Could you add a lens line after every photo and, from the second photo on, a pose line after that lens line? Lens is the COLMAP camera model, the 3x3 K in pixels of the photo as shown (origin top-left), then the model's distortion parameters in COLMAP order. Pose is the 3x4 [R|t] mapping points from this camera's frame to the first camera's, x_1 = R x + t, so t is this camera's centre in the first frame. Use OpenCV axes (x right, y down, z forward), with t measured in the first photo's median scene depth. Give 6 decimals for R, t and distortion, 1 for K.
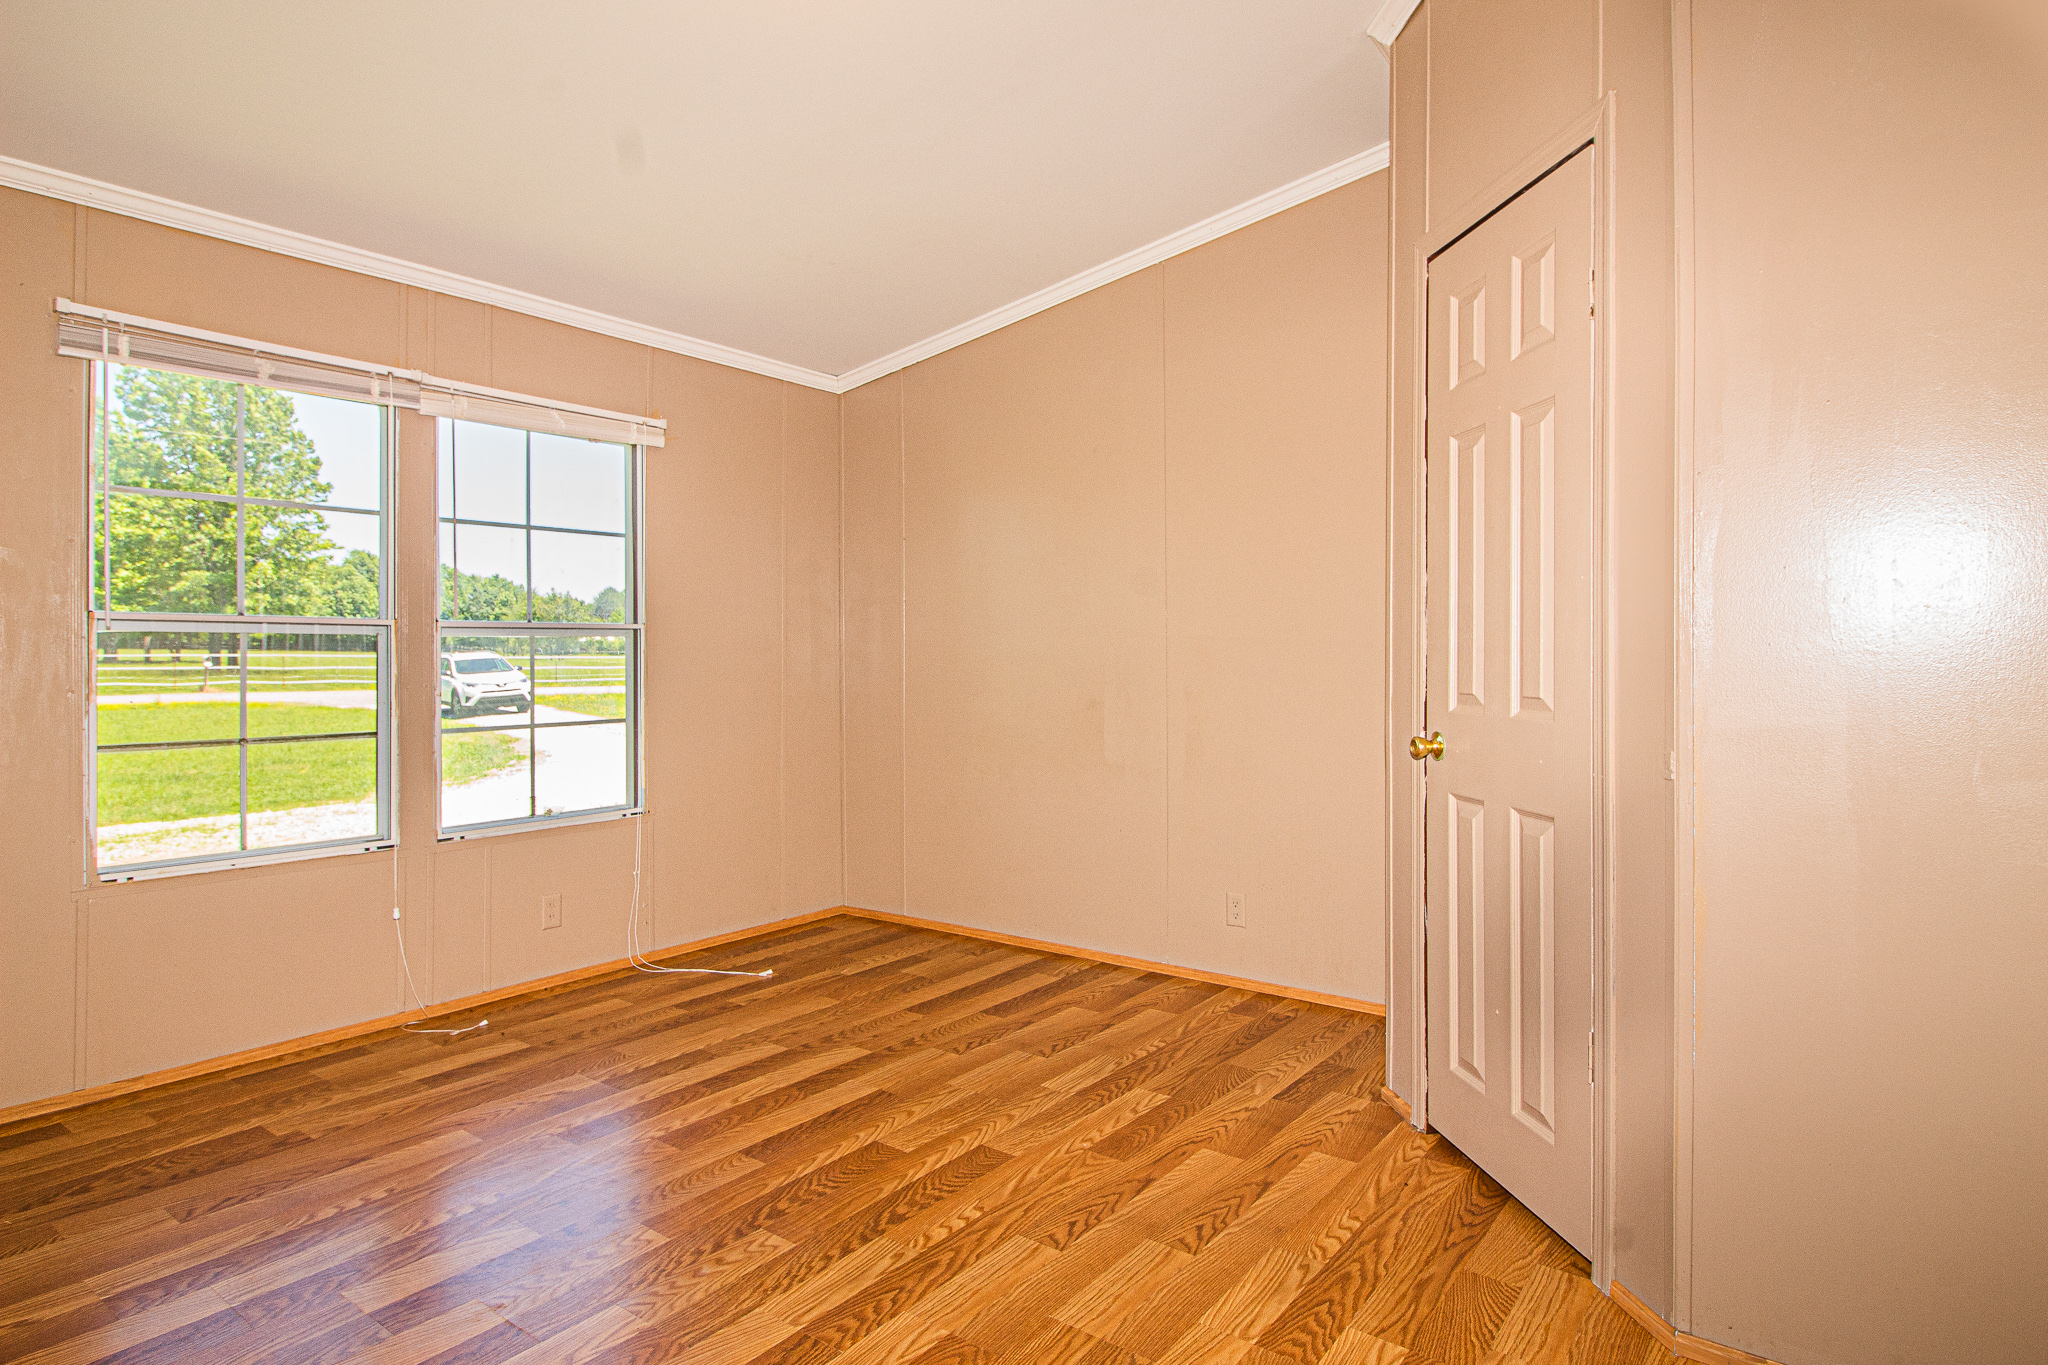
lens RADIAL K [[1108.1, 0, 1034.5], [0, 1108.1, 684.5], [0, 0, 1]] dist [0.001088, 0.000576]
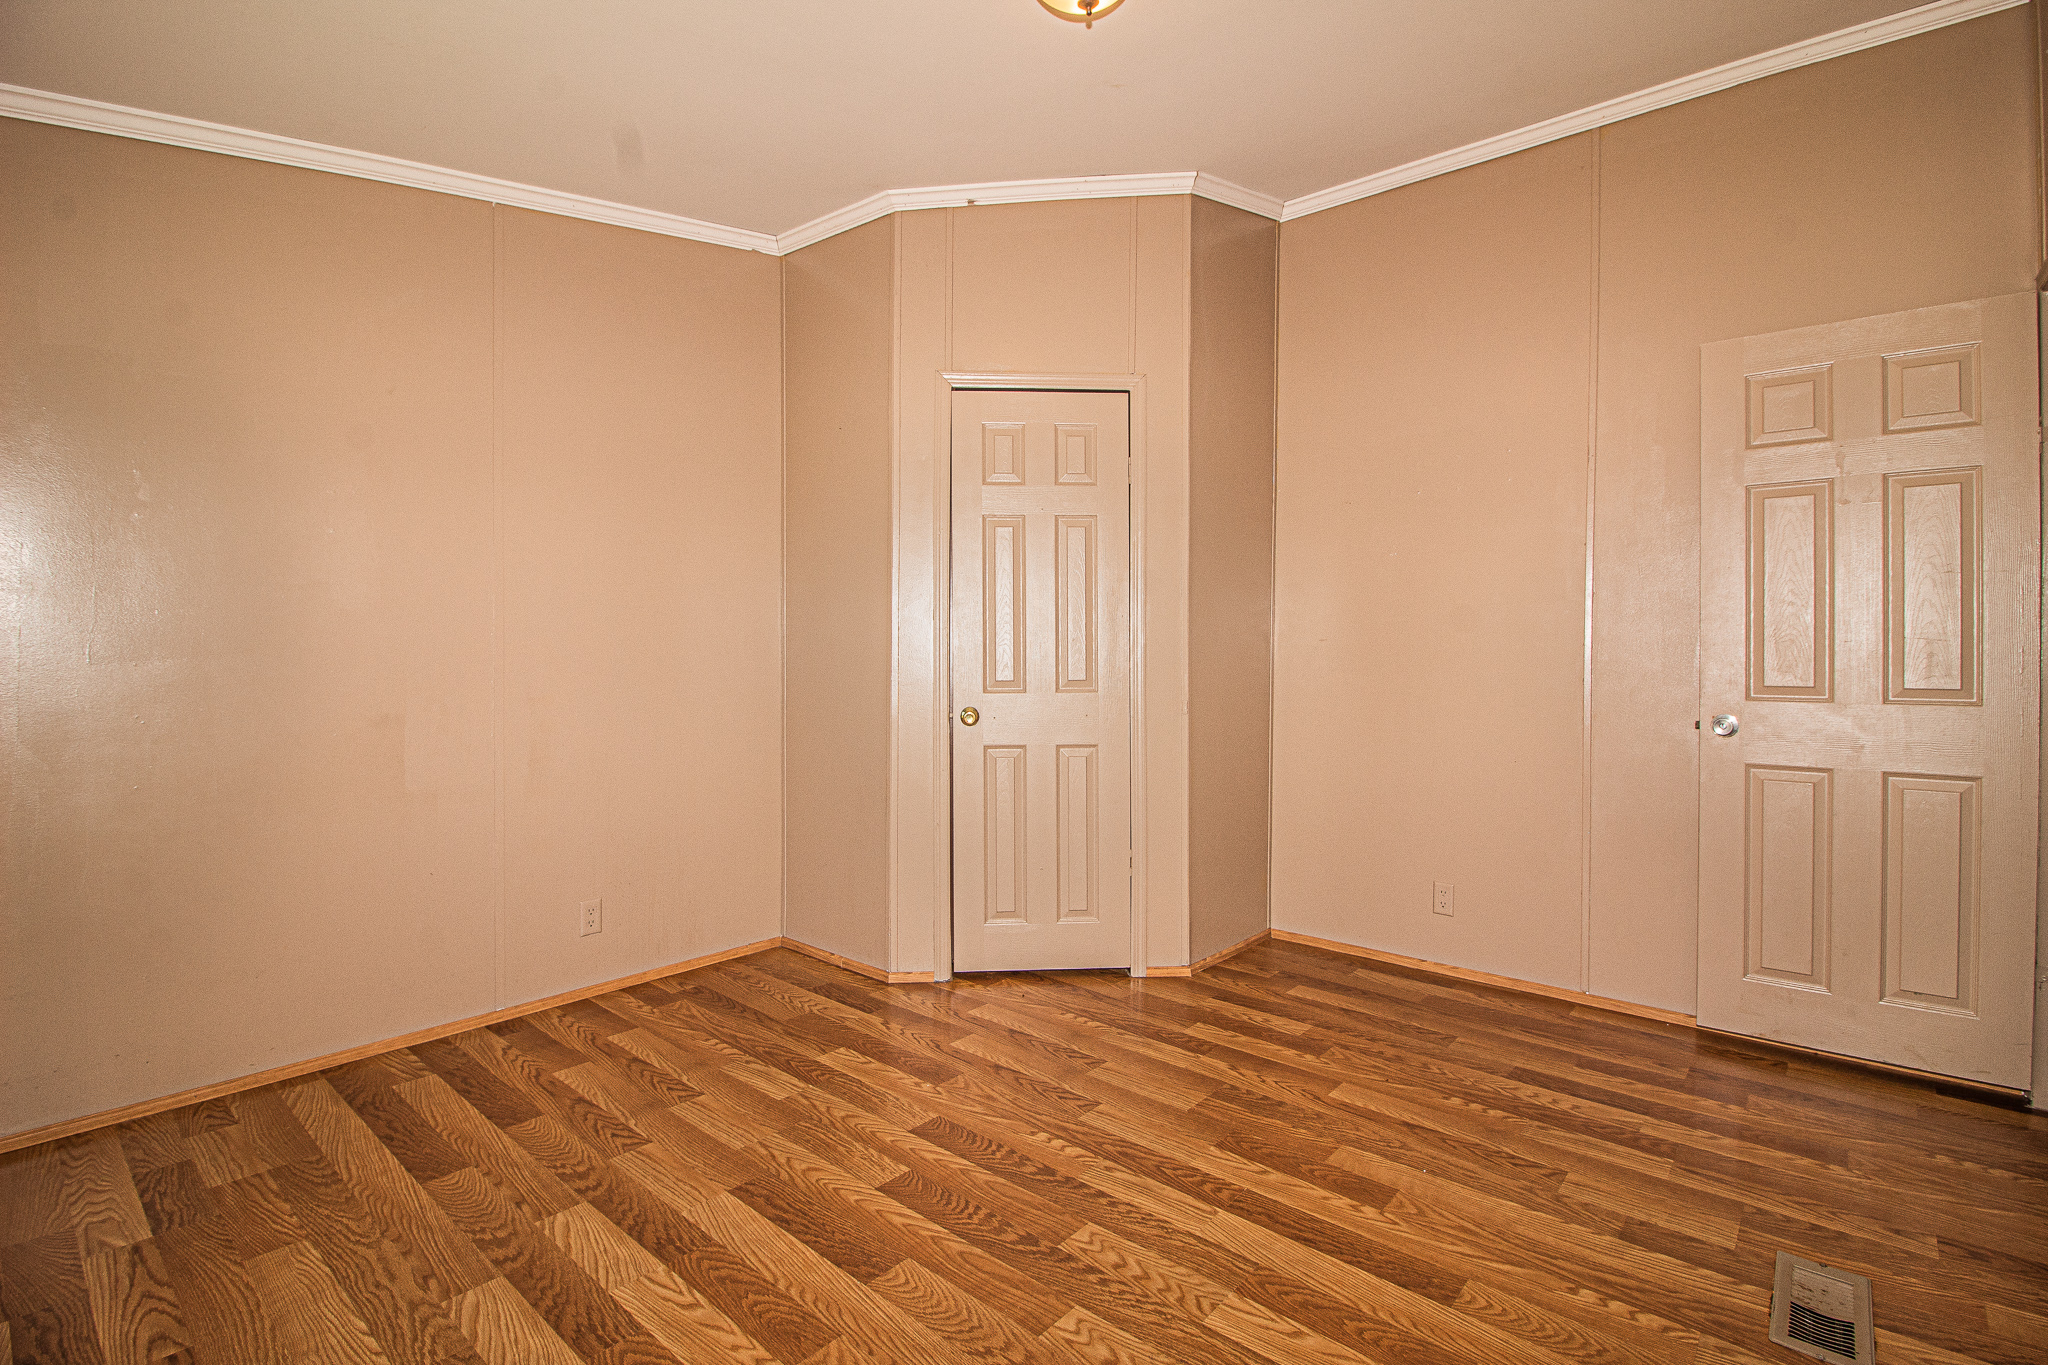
lens RADIAL K [[949.0, 0, 1031.4], [0, 949.0, 663.3], [0, 0, 1]] dist [-0.012648, -0.003059]
pose [[0.077392, -0.008626, 0.996963, -0.806063], [0.028458, 0.999574, 0.006440, -0.018172], [-0.996595, 0.027873, 0.077604, 0.714656]]
